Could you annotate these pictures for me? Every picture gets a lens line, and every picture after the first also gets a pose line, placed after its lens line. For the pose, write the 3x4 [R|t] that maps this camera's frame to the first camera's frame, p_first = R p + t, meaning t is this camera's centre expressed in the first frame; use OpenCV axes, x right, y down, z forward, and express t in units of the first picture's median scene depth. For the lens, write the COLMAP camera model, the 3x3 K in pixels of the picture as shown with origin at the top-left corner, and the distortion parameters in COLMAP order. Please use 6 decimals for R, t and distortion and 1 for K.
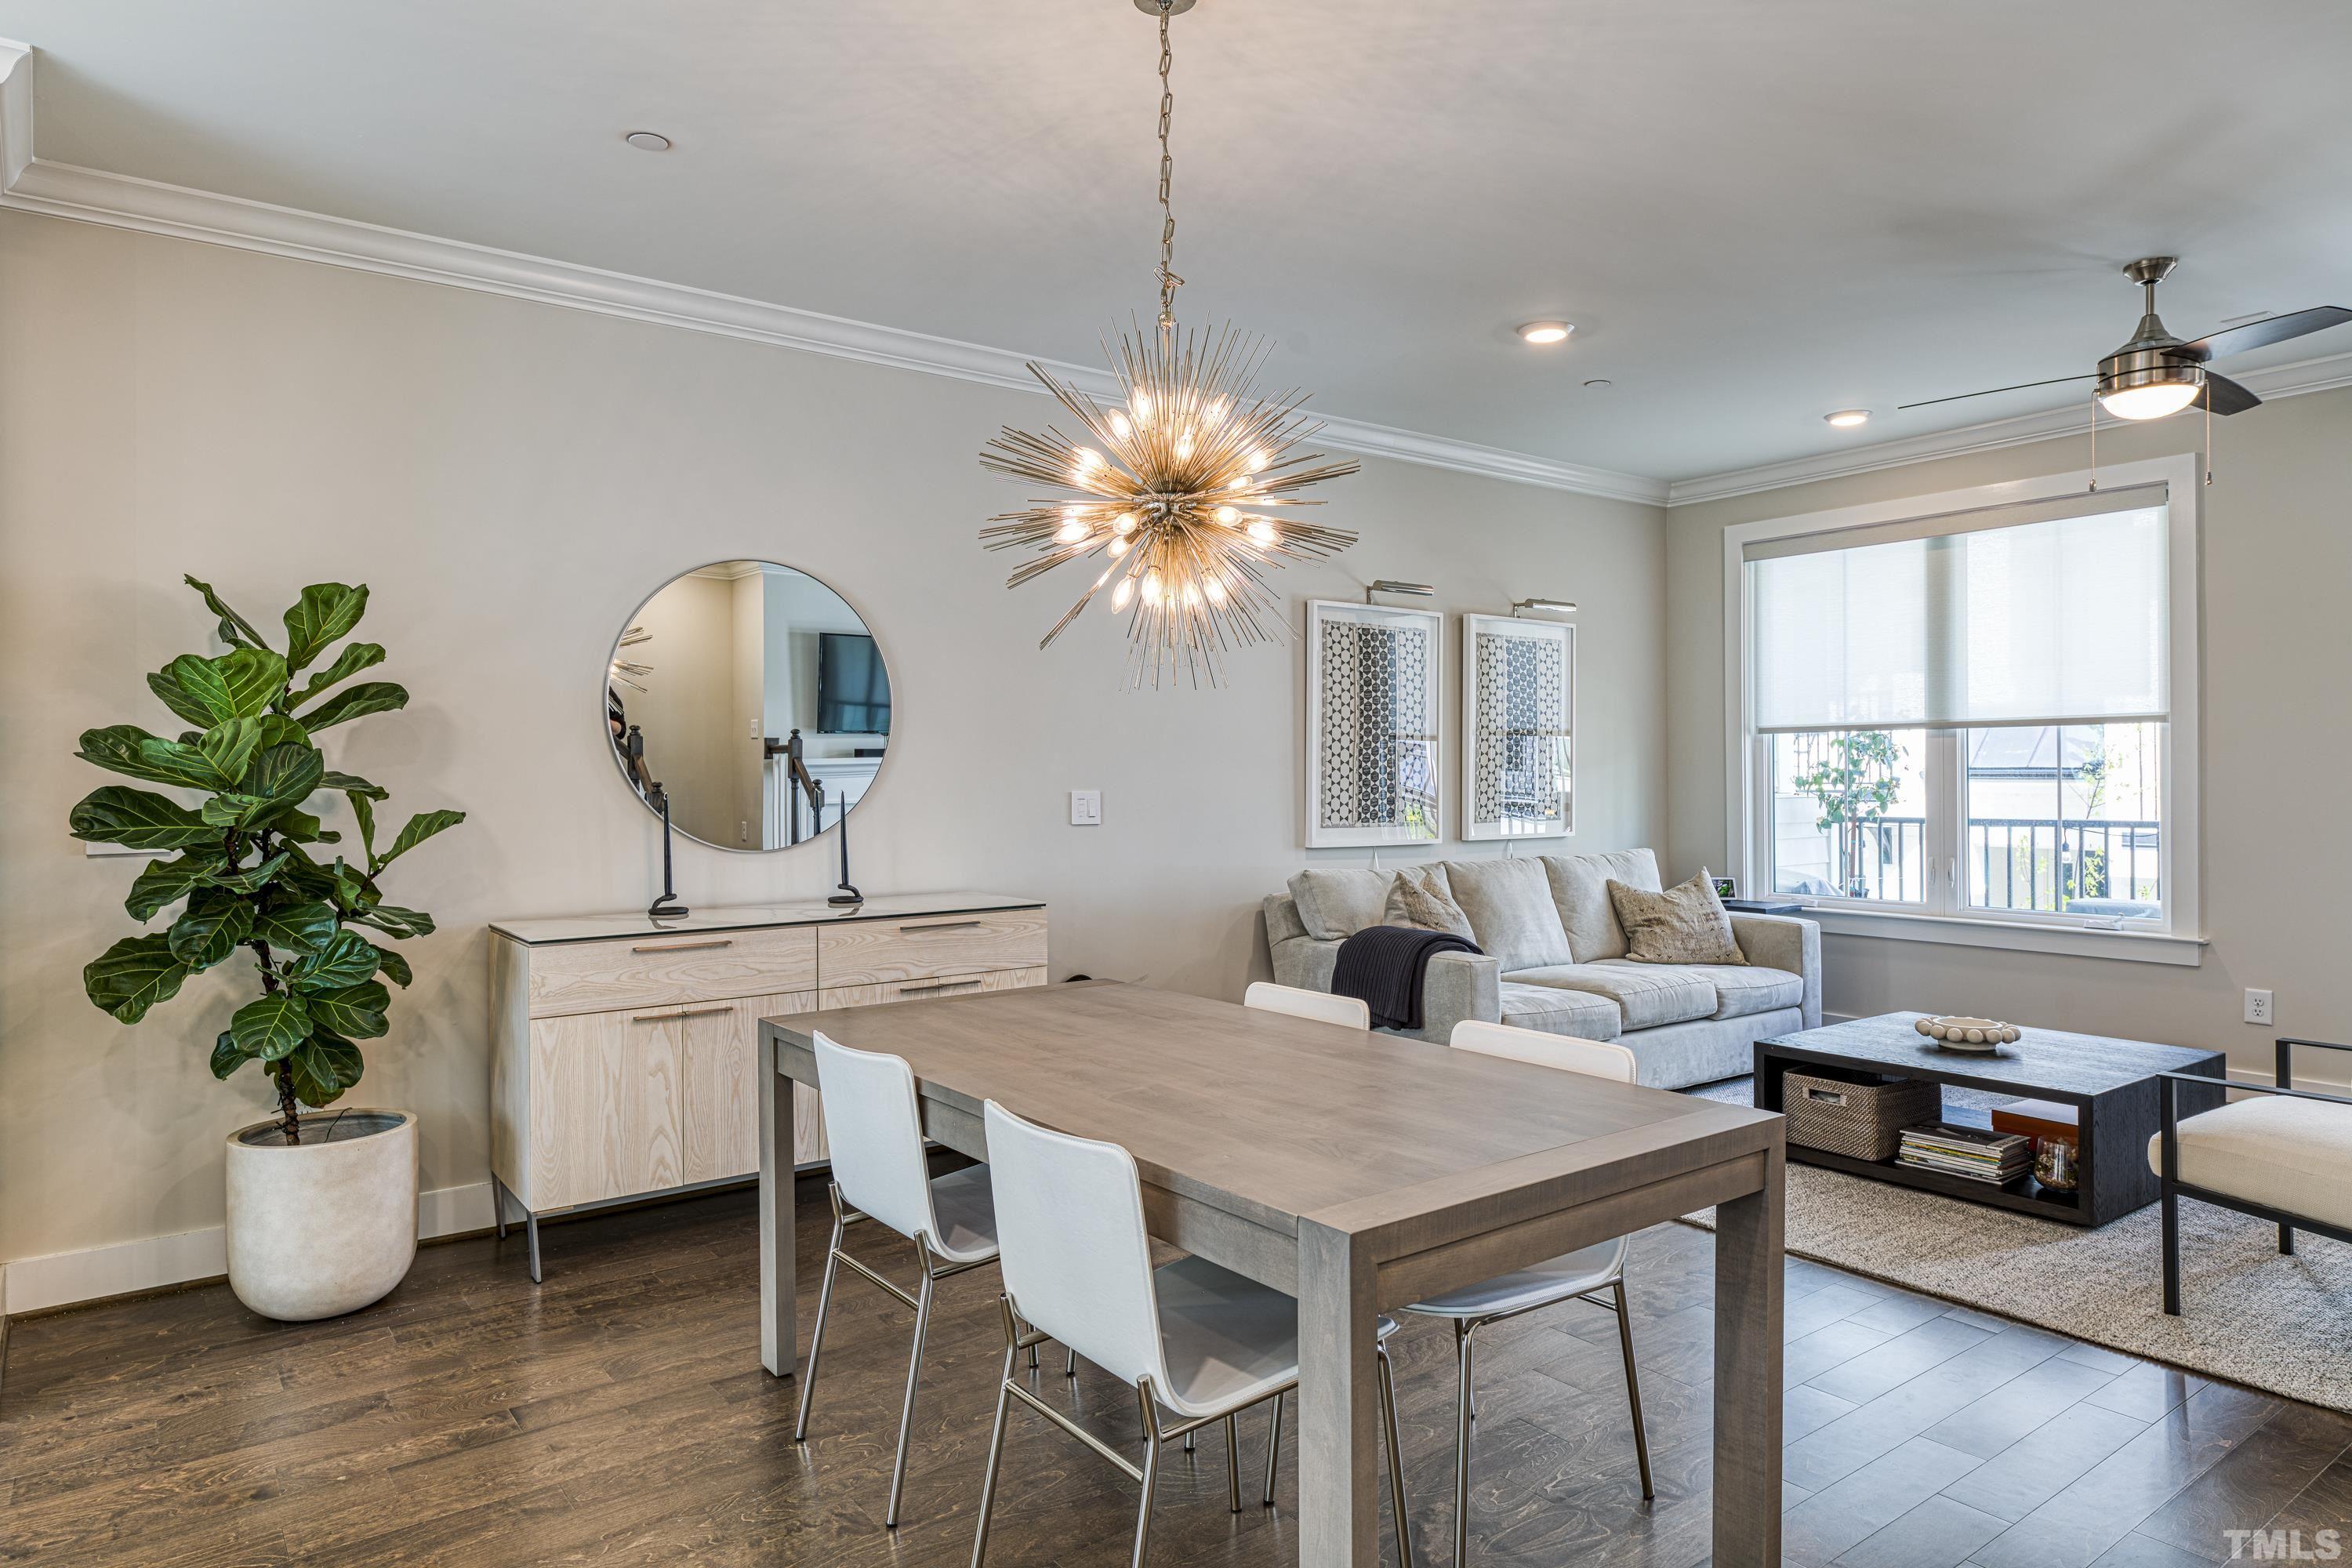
lens RADIAL K [[1410.2, 0, 1164.7], [0, 1410.2, 780.4], [0, 0, 1]] dist [0.002474, -0.000908]
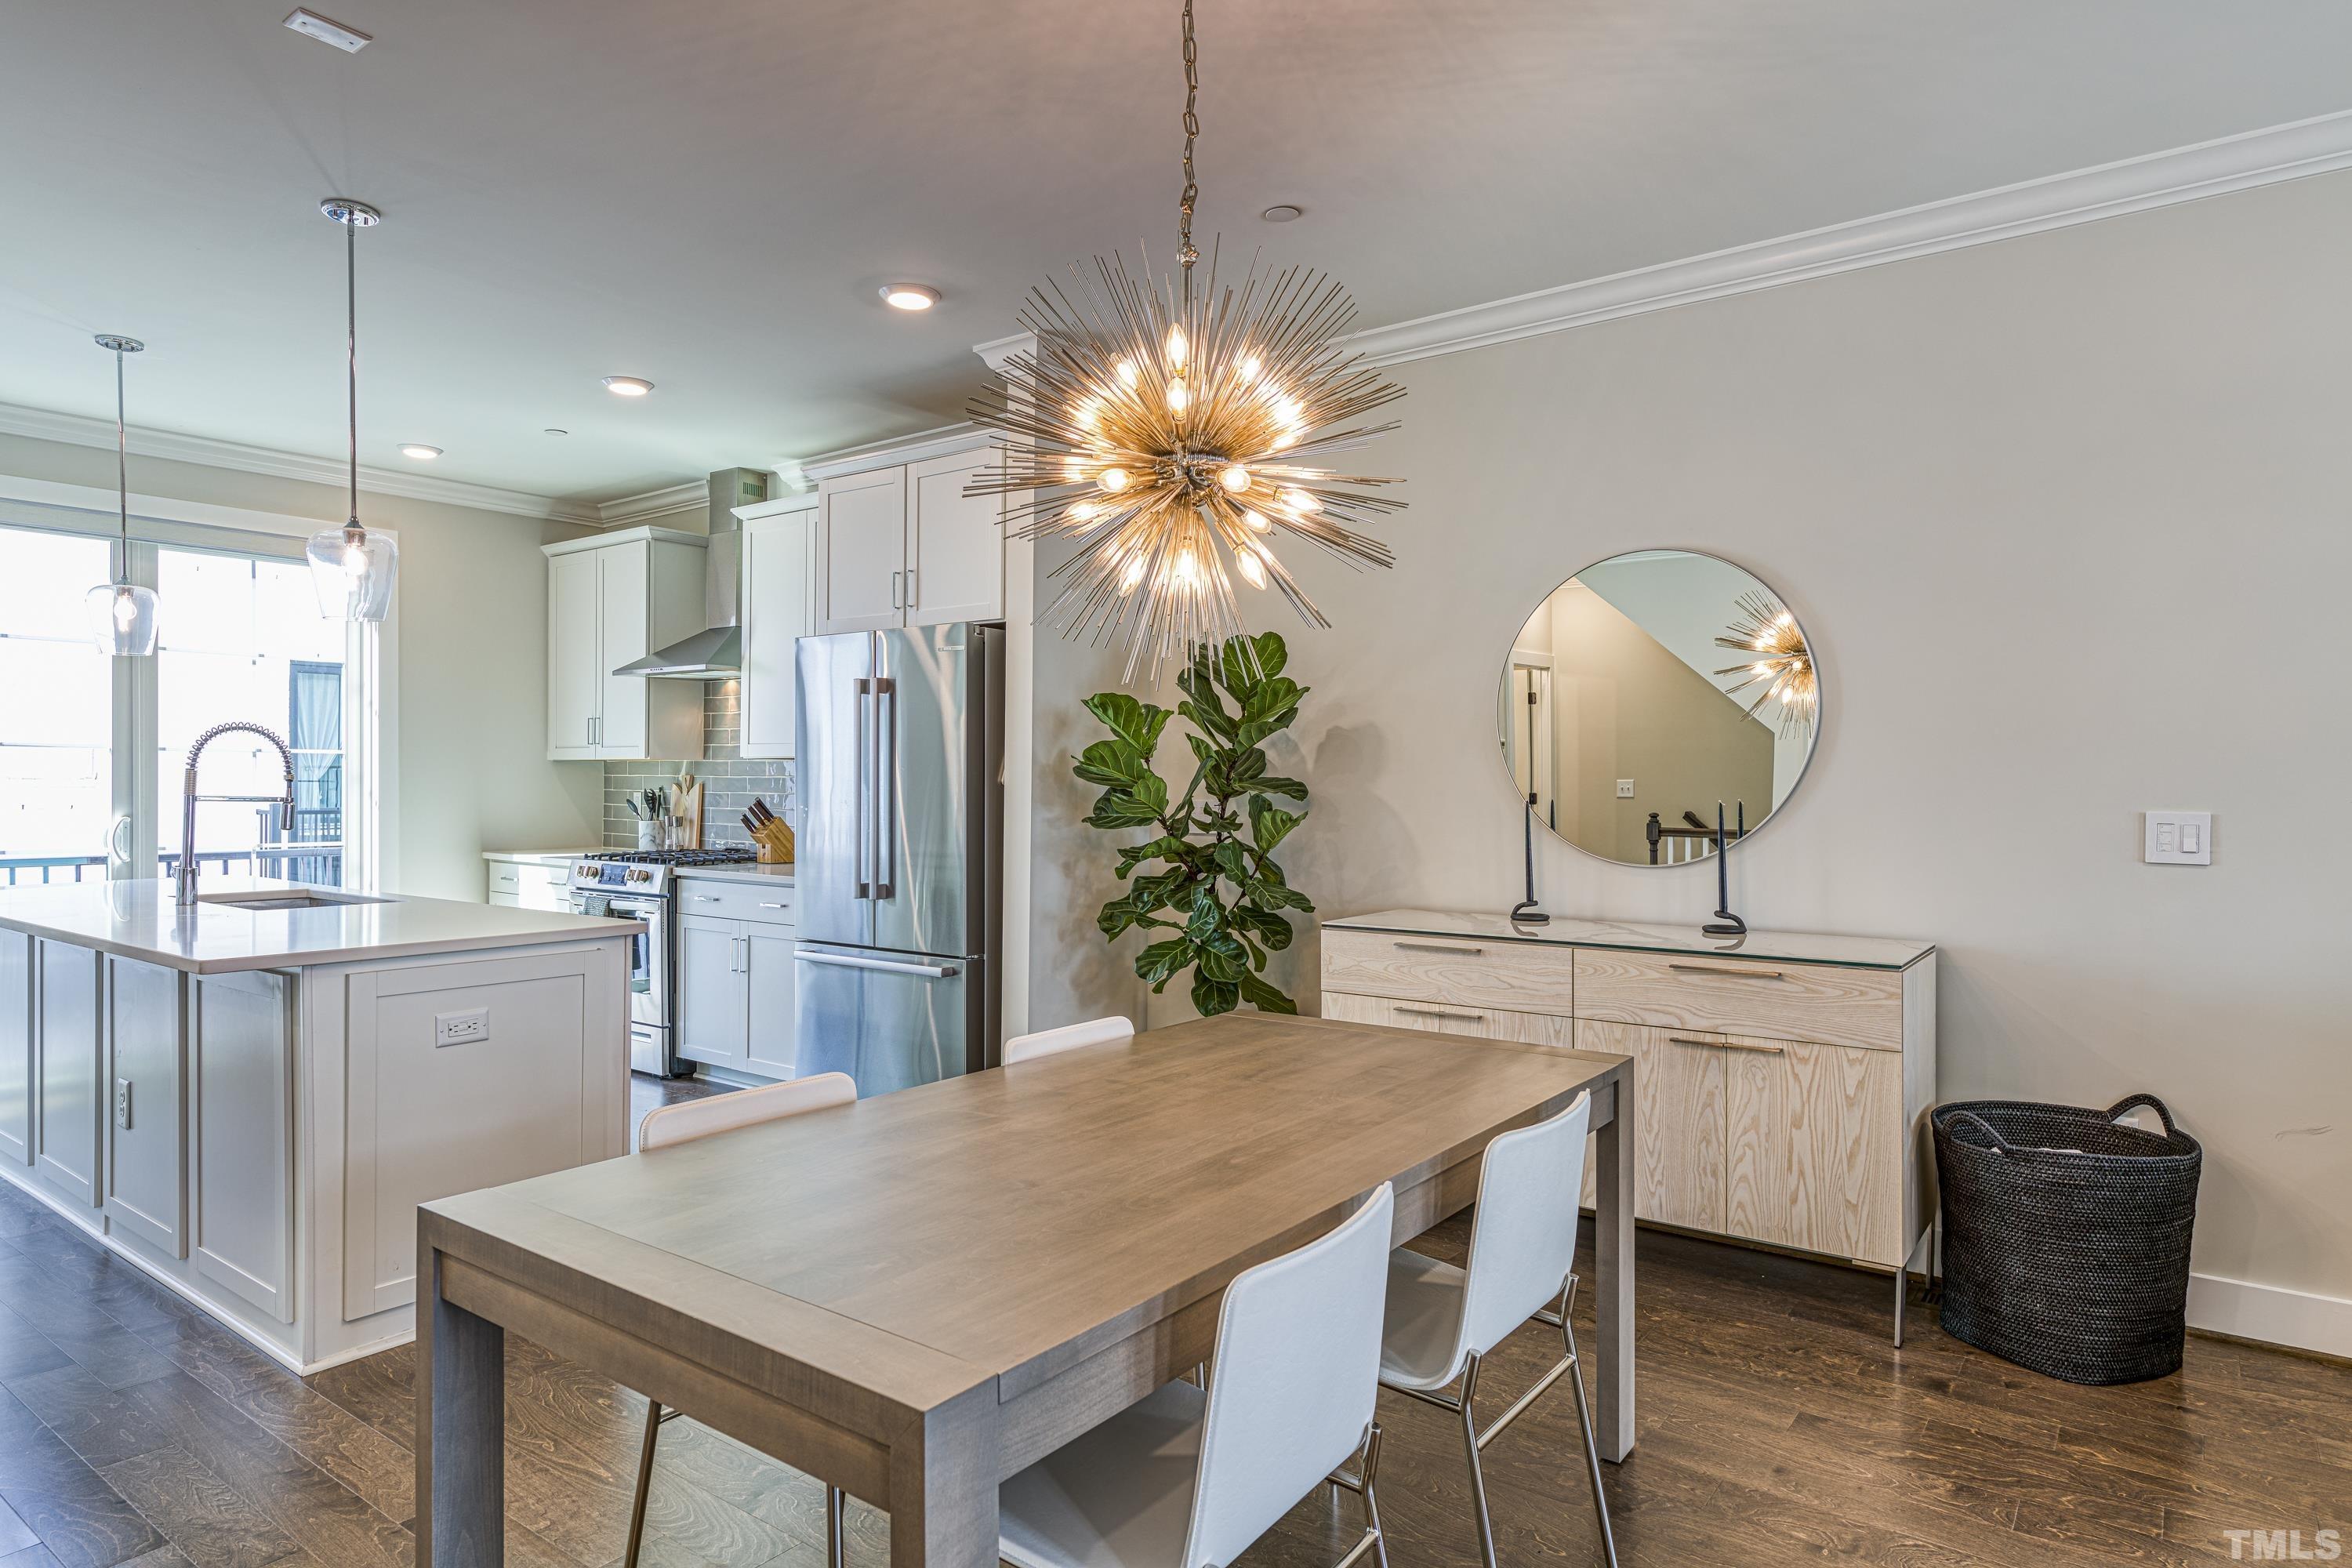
lens RADIAL K [[1344.4, 0, 1176.0], [0, 1344.4, 784.0], [0, 0, 1]] dist [-0.000758, -0.001240]
pose [[0.286405, 0.005957, -0.958090, 0.353752], [-0.009862, 0.999946, 0.003269, -0.002123], [0.958058, 0.008512, 0.286448, 0.347879]]
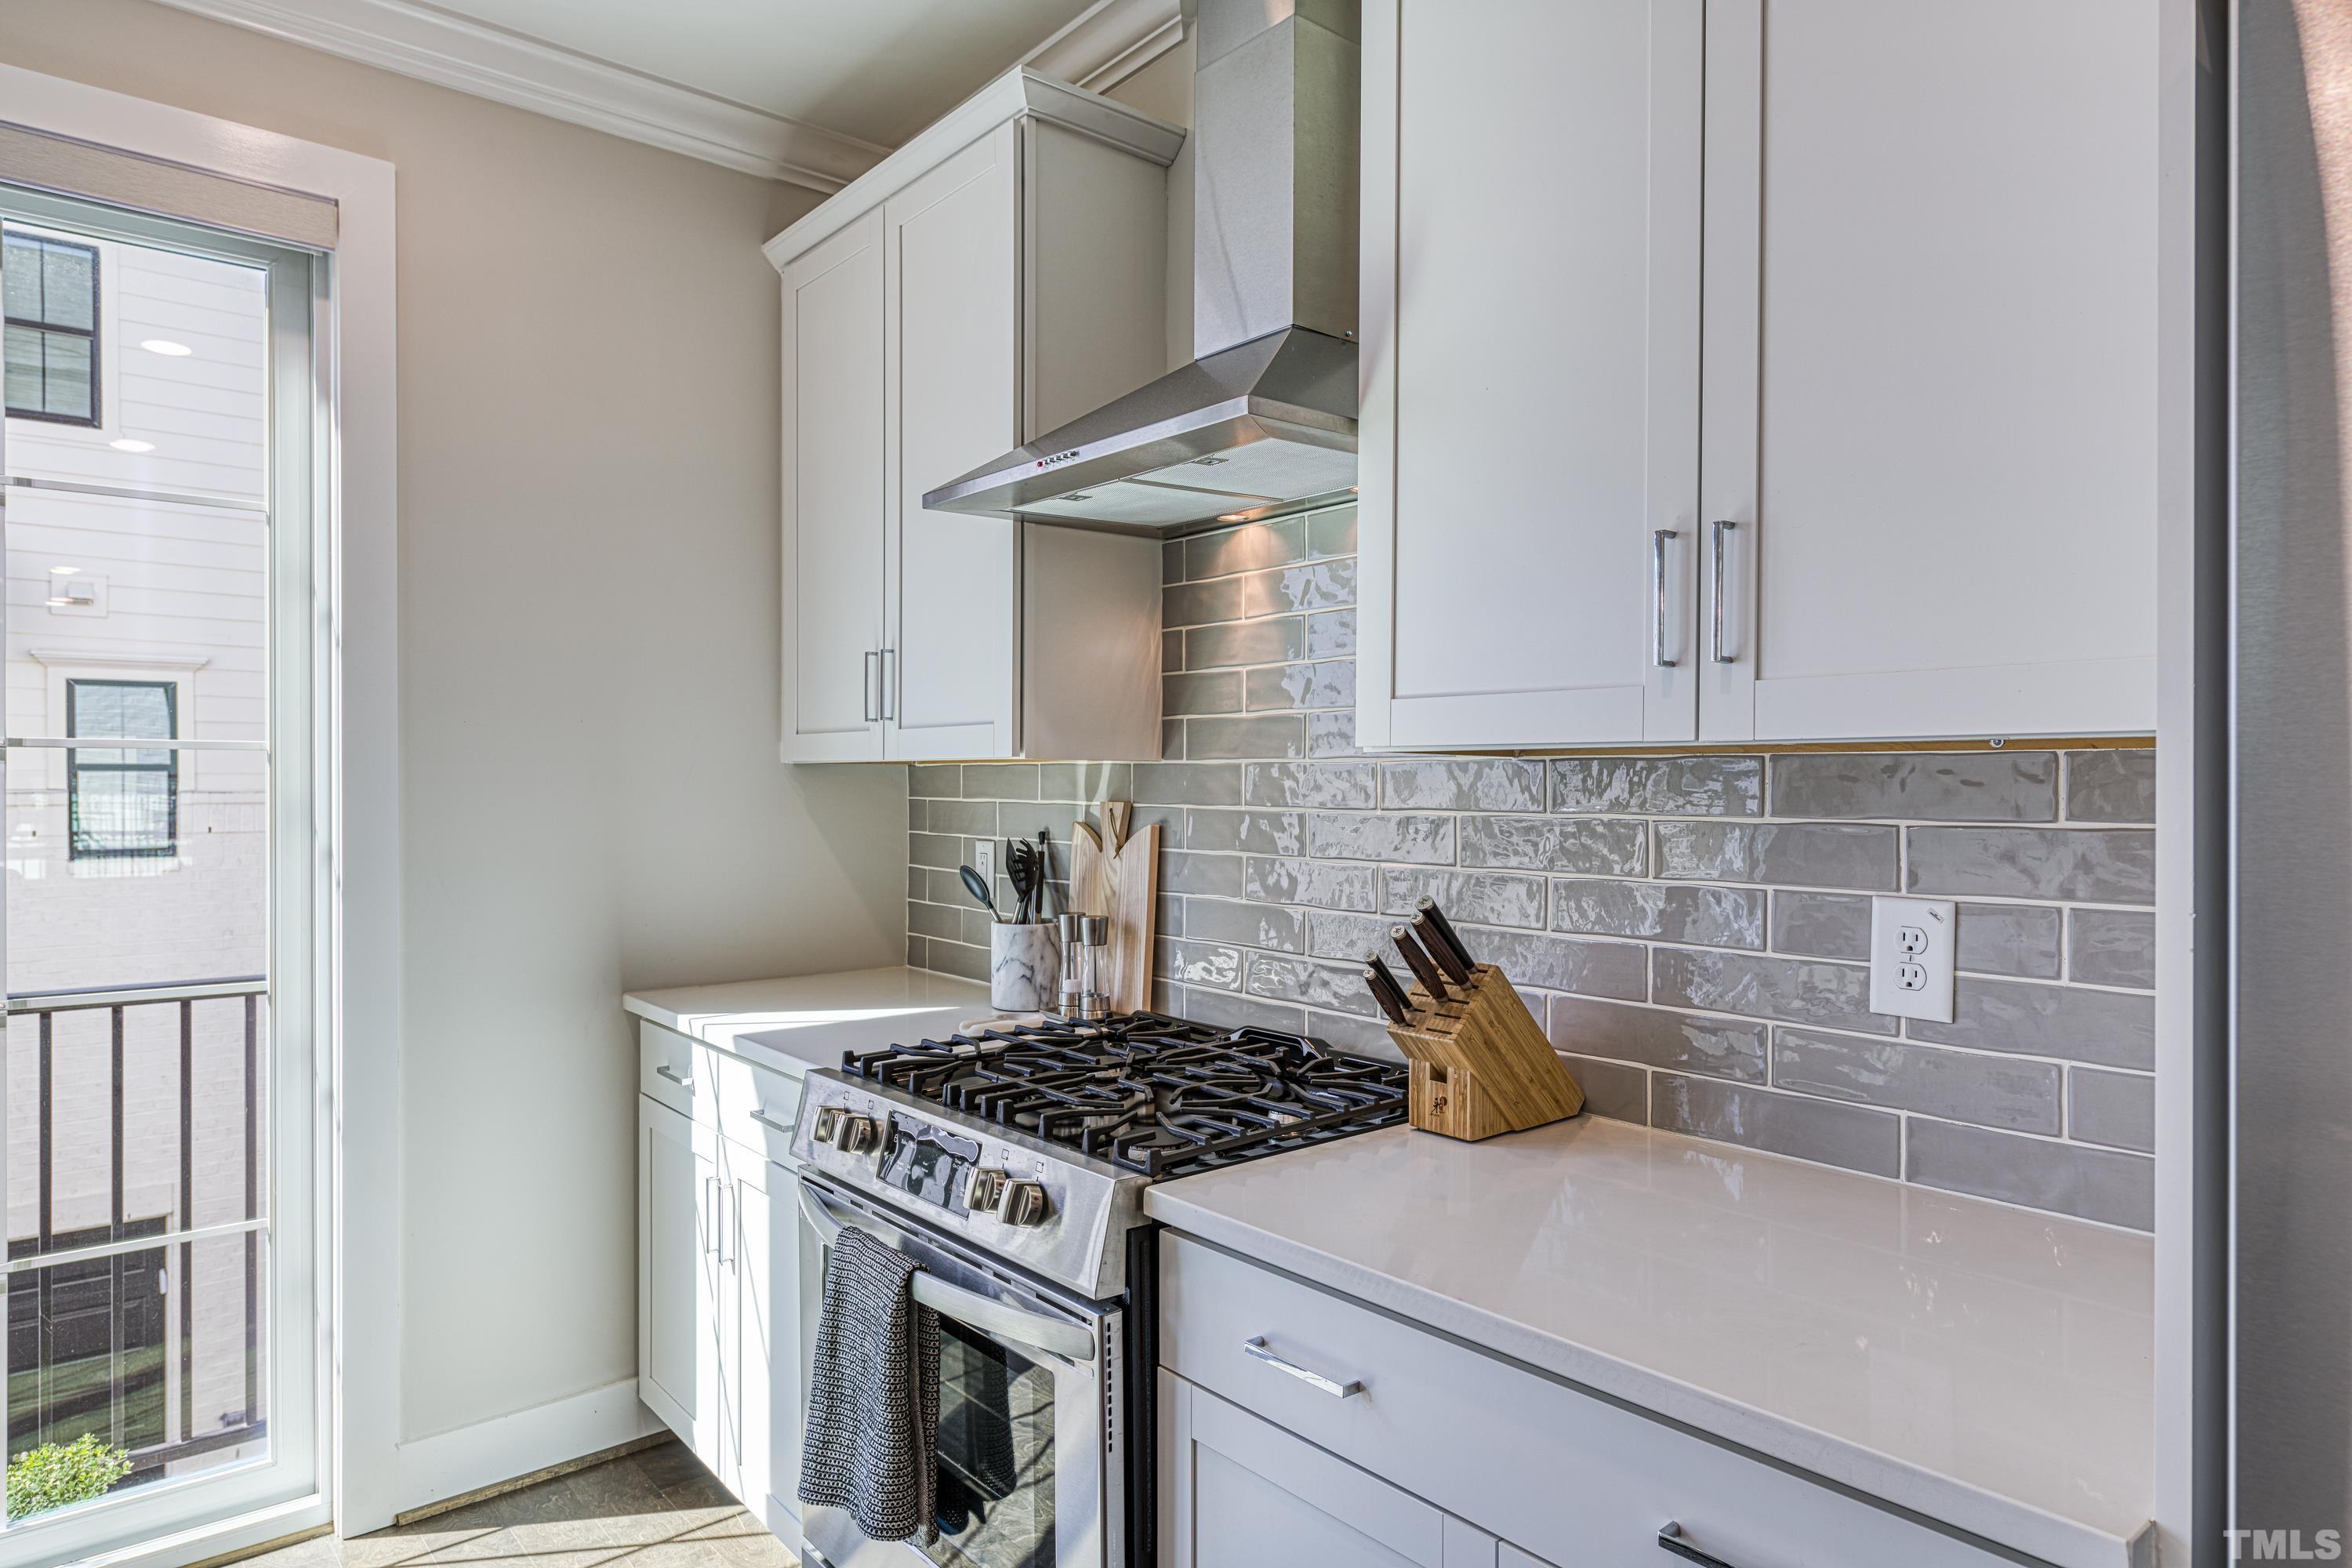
lens RADIAL K [[1410.2, 0, 1164.7], [0, 1410.2, 780.4], [0, 0, 1]] dist [0.002474, -0.000908]
pose [[0.053229, 0.003811, -0.998575, -0.438163], [-0.004012, 0.999985, 0.003603, -0.010275], [0.998574, 0.003814, 0.053243, 0.266976]]
